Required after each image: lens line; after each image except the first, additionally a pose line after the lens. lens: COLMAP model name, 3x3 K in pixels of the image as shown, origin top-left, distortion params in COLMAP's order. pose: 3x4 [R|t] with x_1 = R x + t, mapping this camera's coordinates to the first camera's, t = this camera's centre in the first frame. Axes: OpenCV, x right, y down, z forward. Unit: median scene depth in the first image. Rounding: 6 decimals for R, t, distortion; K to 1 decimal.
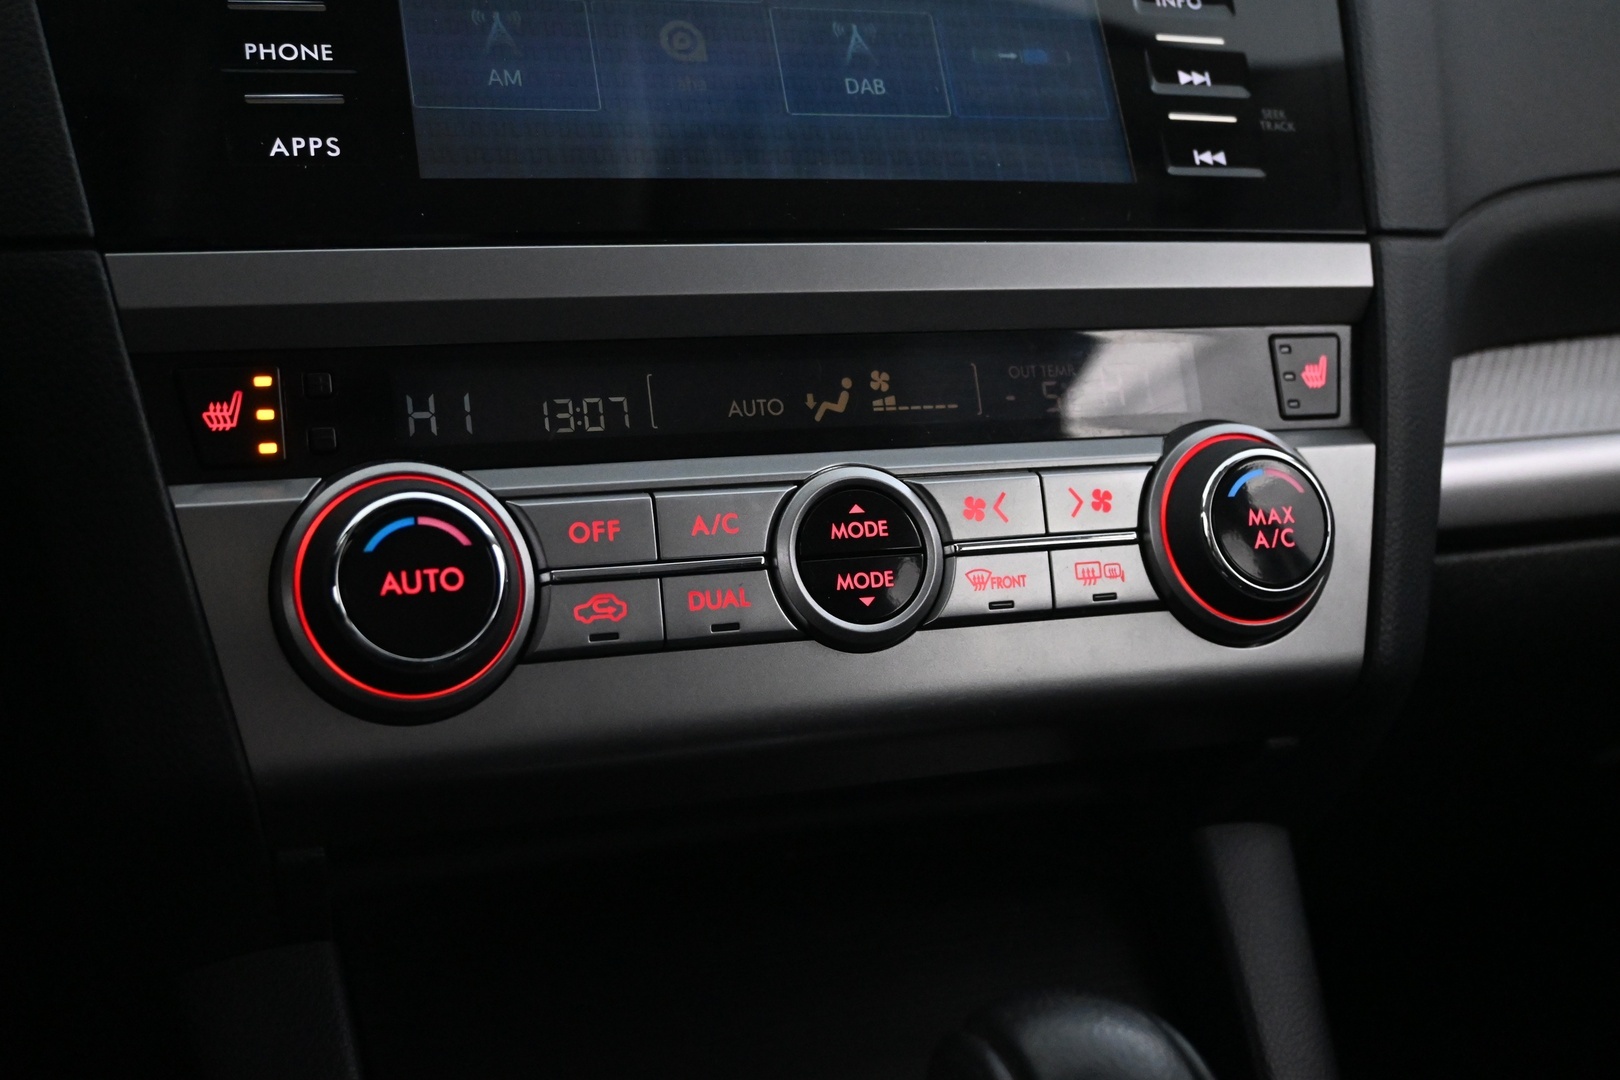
lens RADIAL K [[1976.4, 0, 808.3], [0, 1976.4, 543.7], [0, 0, 1]] dist [0.001376, 0.000000]
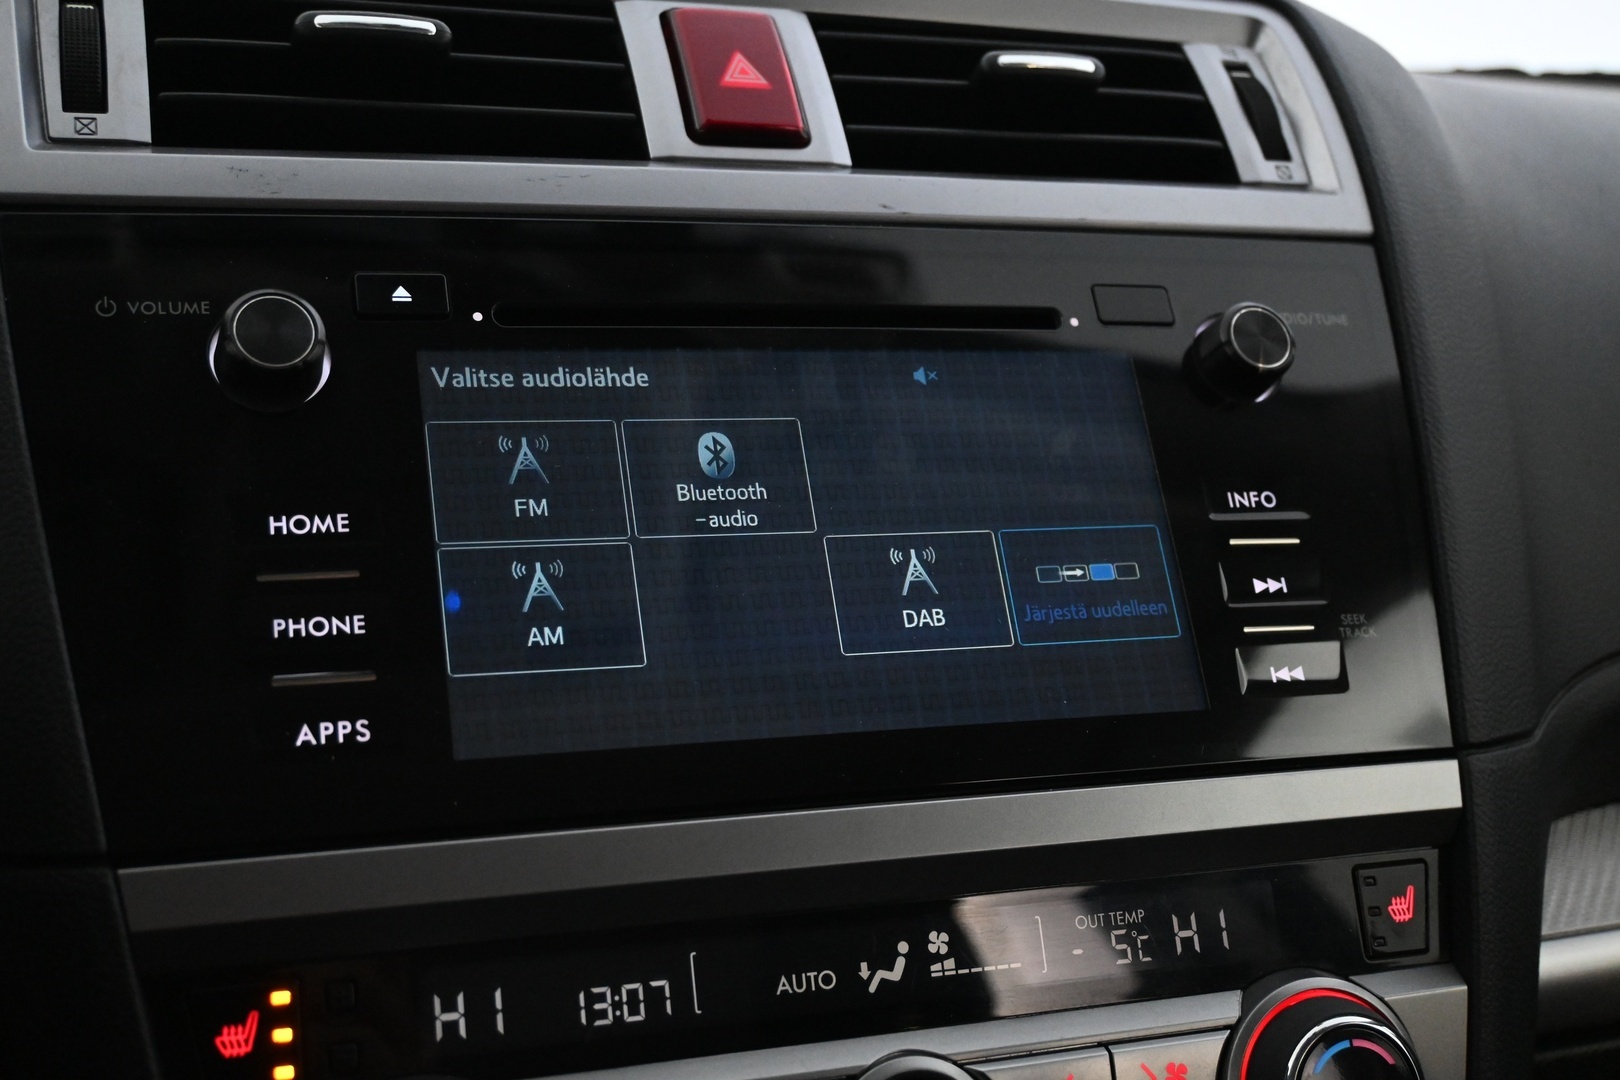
lens RADIAL K [[1976.4, 0, 811.6], [0, 1976.4, 541.1], [0, 0, 1]] dist [0.001376, 0.000000]
pose [[0.999710, 0.007073, -0.023002, -0.003881], [-0.008656, 0.997547, -0.069461, -0.212037], [0.022454, 0.069640, 0.997319, 0.050019]]
